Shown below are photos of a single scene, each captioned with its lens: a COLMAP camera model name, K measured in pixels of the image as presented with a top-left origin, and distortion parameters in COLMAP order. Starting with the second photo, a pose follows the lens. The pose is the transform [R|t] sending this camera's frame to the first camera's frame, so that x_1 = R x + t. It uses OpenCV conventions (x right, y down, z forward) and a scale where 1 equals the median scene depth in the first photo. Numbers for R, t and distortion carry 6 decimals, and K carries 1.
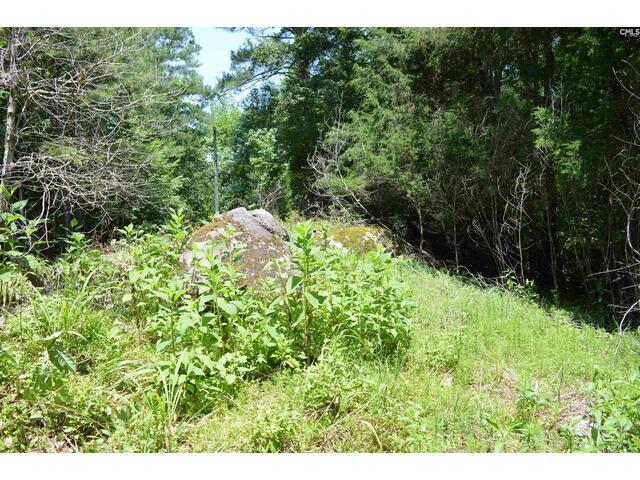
lens RADIAL K [[509.6, 0, 320.0], [0, 509.6, 240.0], [0, 0, 1]] dist [-0.089265, -0.000979]
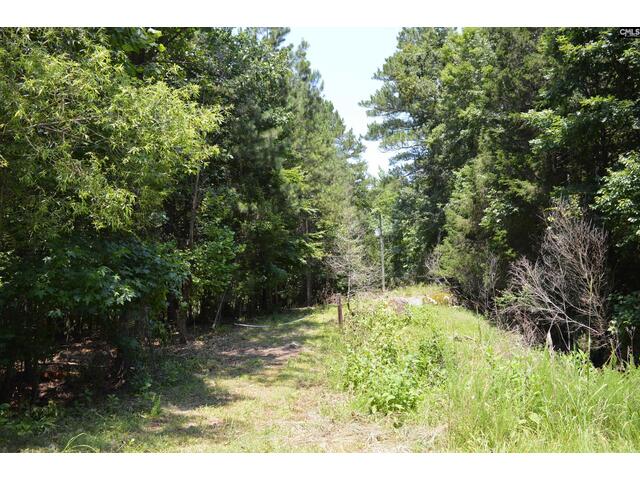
lens RADIAL K [[509.6, 0, 320.0], [0, 509.6, 240.0], [0, 0, 1]] dist [-0.089265, -0.000979]
pose [[0.950711, -0.047621, -0.306400, 0.232919], [0.029159, 0.997488, -0.064557, -0.119264], [0.308705, 0.052441, 0.949711, -1.373989]]
